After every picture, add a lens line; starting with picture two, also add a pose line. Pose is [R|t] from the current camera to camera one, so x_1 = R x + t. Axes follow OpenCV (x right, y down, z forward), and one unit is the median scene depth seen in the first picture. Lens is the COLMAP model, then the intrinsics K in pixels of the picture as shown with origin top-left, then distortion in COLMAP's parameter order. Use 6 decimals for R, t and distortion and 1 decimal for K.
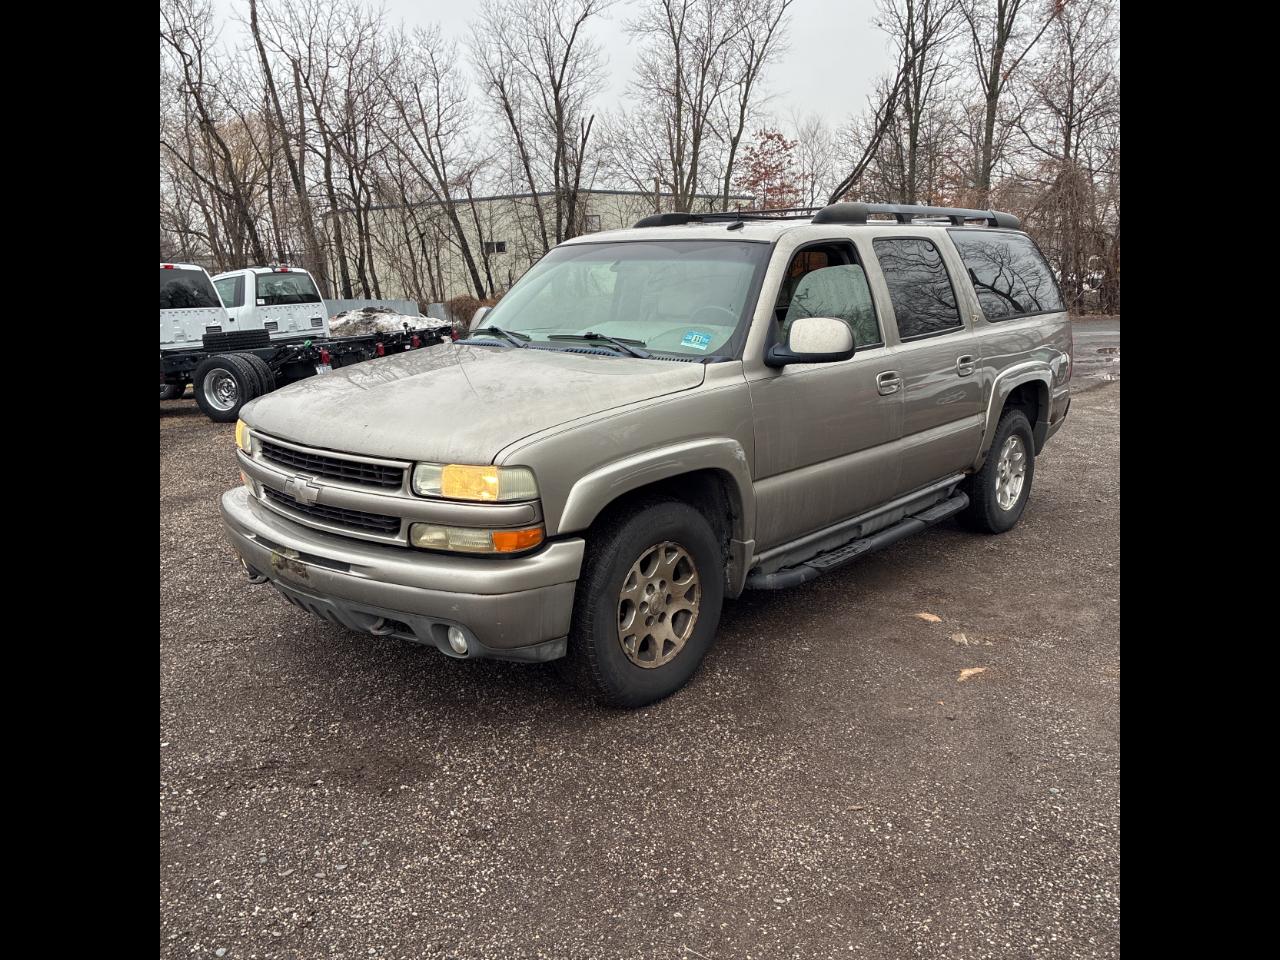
lens RADIAL K [[964.1, 0, 620.9], [0, 964.1, 478.7], [0, 0, 1]] dist [0.027405, -0.006981]
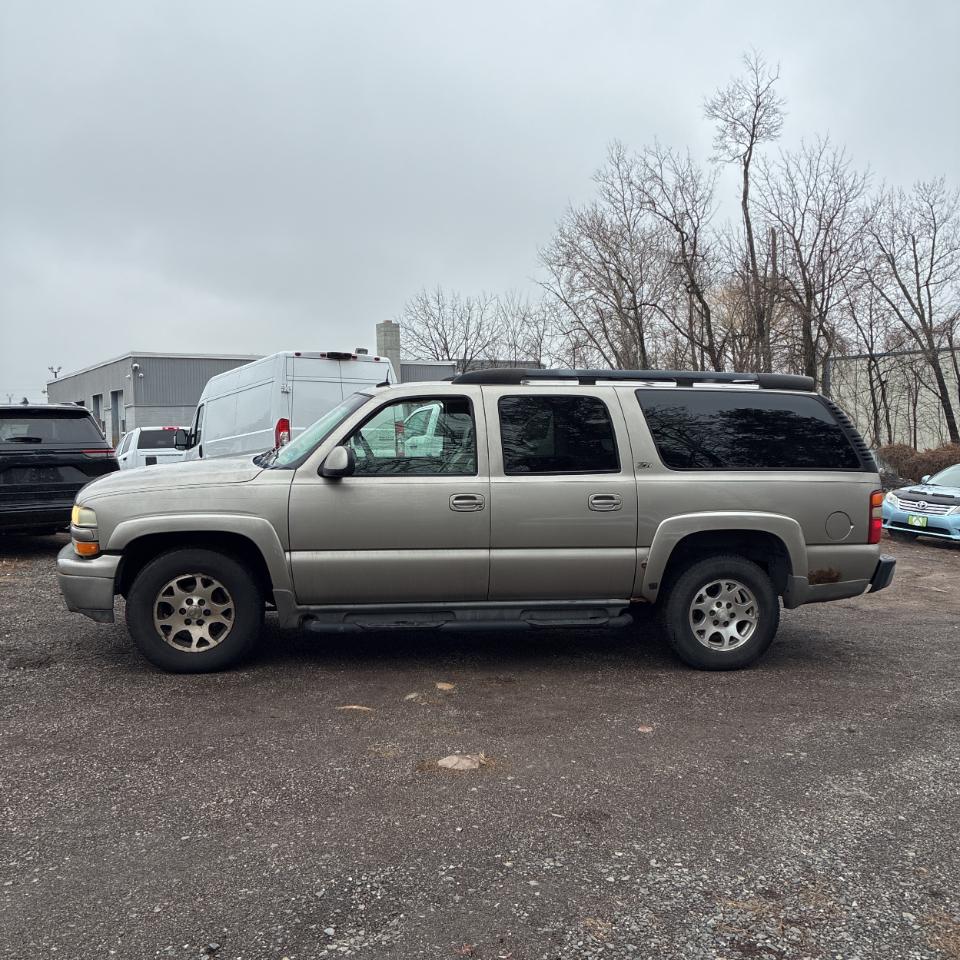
lens RADIAL K [[952.4, 0, 483.0], [0, 952.4, 481.0], [0, 0, 1]] dist [0.065382, -0.071088]
pose [[0.779126, 0.078130, -0.621980, 0.107864], [-0.165775, 0.982560, -0.084234, -0.002337], [0.604551, 0.168737, 0.778489, 0.001023]]
